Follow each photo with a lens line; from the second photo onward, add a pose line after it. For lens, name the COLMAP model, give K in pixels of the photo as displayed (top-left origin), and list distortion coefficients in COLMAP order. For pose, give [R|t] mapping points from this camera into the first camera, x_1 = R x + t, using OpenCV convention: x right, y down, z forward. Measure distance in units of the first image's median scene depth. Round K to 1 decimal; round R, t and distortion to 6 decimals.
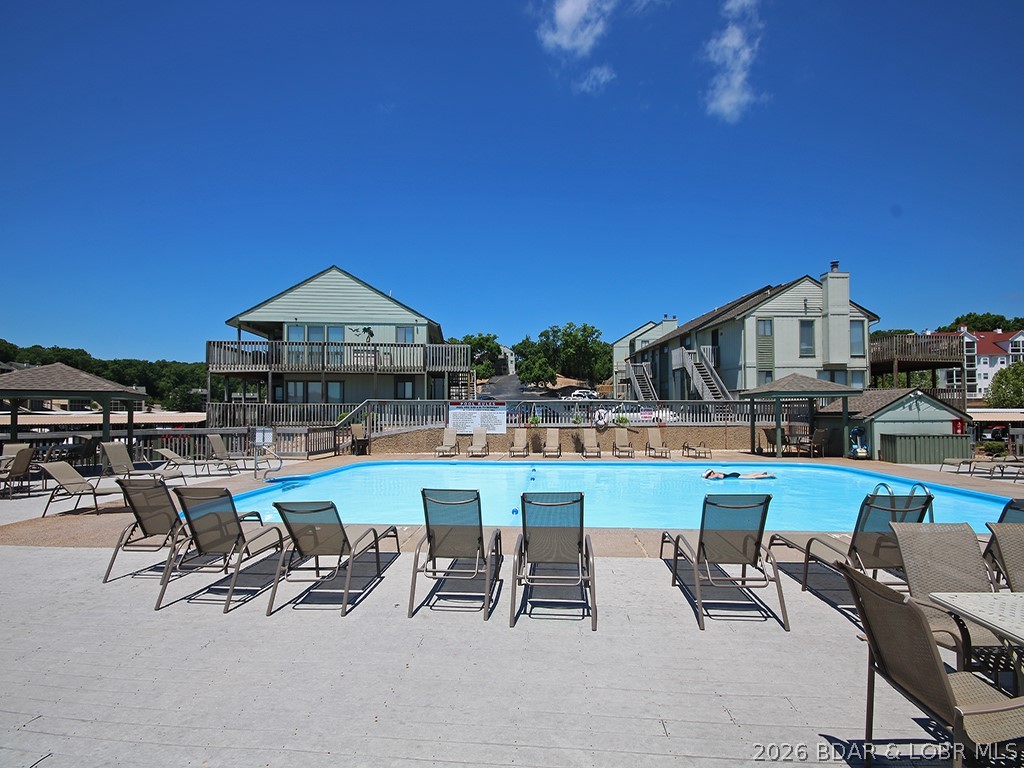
lens RADIAL K [[476.6, 0, 516.9], [0, 476.6, 387.1], [0, 0, 1]] dist [-0.002220, 0.000439]
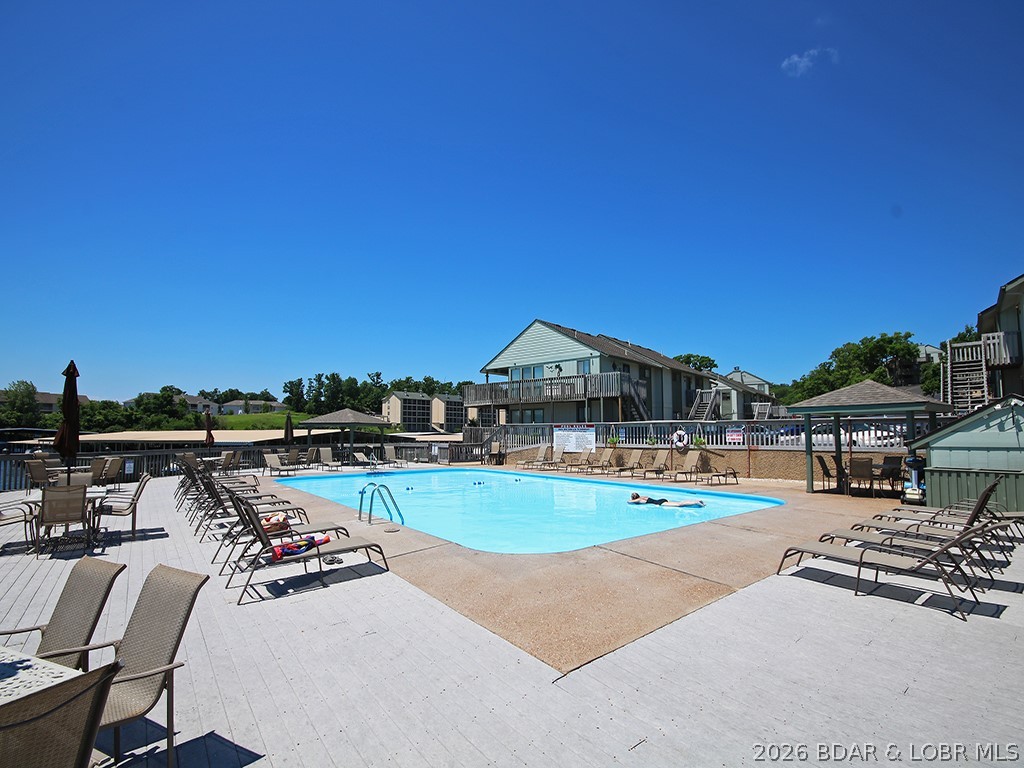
lens RADIAL K [[476.6, 0, 515.4], [0, 476.6, 384.2], [0, 0, 1]] dist [-0.002220, 0.000439]
pose [[0.685757, -0.073650, -0.724095, 0.538701], [0.038105, 0.997136, -0.065334, 0.002788], [0.726833, 0.017211, 0.686599, 0.078394]]
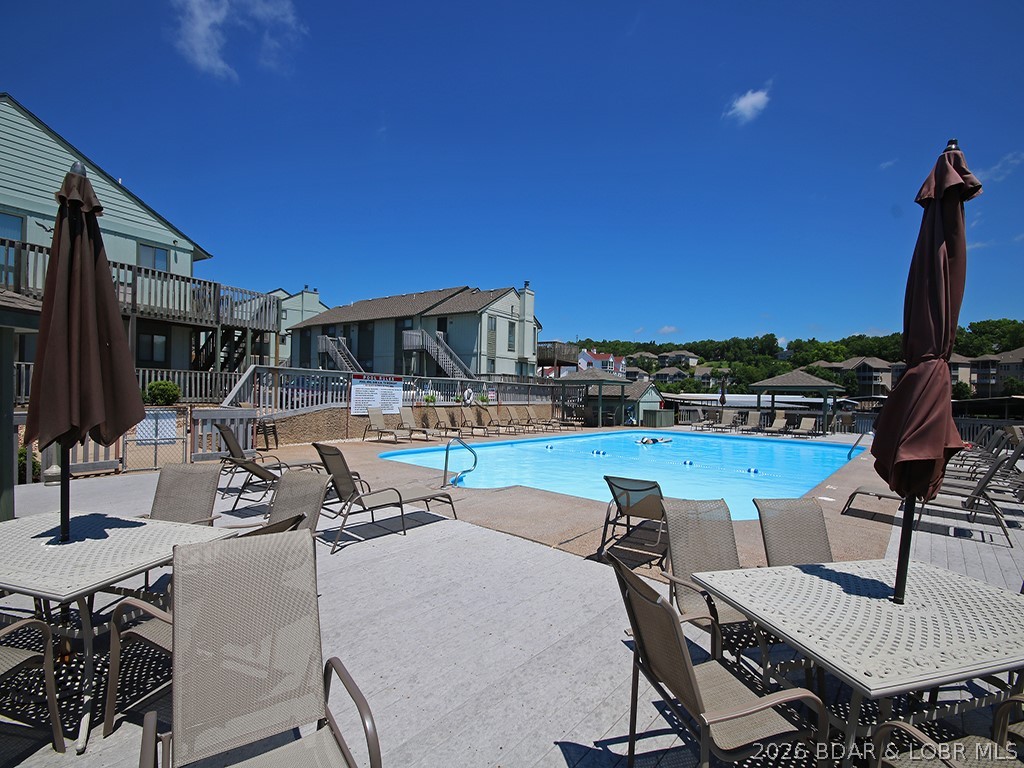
lens RADIAL K [[476.6, 0, 509.0], [0, 476.6, 384.8], [0, 0, 1]] dist [-0.002220, 0.000439]
pose [[0.596369, 0.031996, 0.802072, -0.491490], [-0.067287, 0.997681, 0.010231, 0.018282], [-0.799885, -0.060070, 0.597139, 0.261792]]
